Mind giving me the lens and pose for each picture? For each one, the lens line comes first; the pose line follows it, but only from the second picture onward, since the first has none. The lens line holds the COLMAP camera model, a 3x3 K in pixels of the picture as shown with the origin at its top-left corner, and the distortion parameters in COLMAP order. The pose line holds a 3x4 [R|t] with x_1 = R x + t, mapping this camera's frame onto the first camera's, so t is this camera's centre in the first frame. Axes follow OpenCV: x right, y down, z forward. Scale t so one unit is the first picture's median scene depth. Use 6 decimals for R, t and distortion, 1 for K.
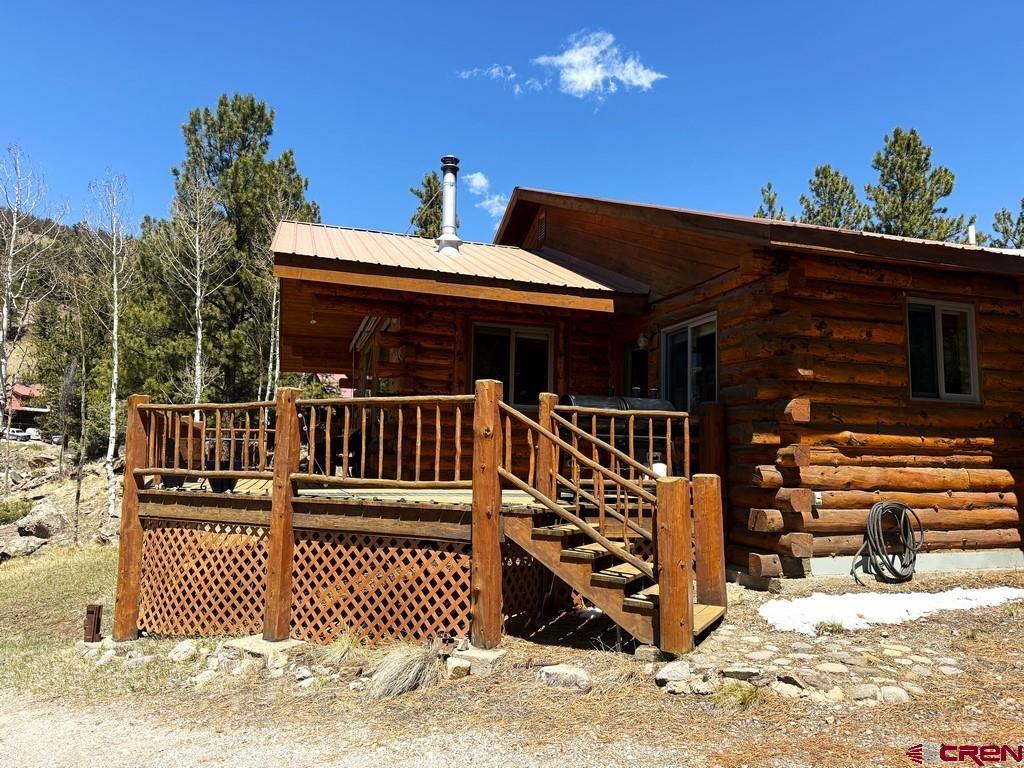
lens RADIAL K [[714.9, 0, 514.0], [0, 714.9, 378.1], [0, 0, 1]] dist [0.024808, -0.028602]
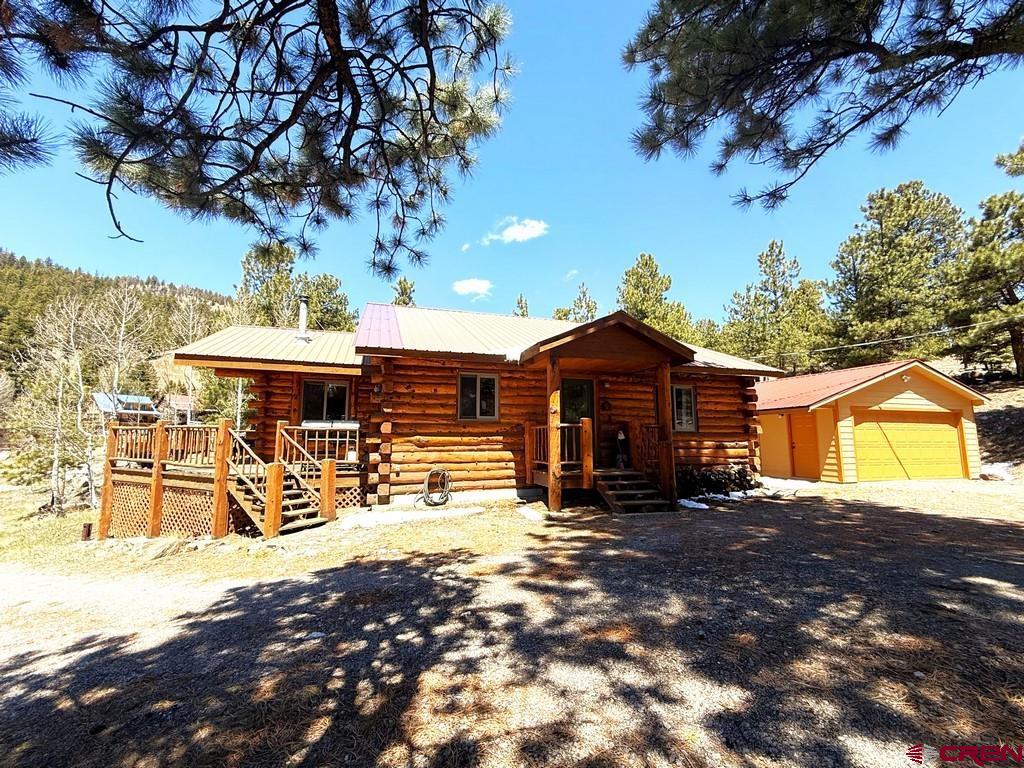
lens RADIAL K [[419.7, 0, 509.3], [0, 419.7, 379.9], [0, 0, 1]] dist [-0.001854, -0.000380]
pose [[0.999816, -0.016292, 0.010091, 0.699875], [0.016410, 0.999796, -0.011737, -0.073299], [-0.009898, 0.011900, 0.999880, -0.257100]]
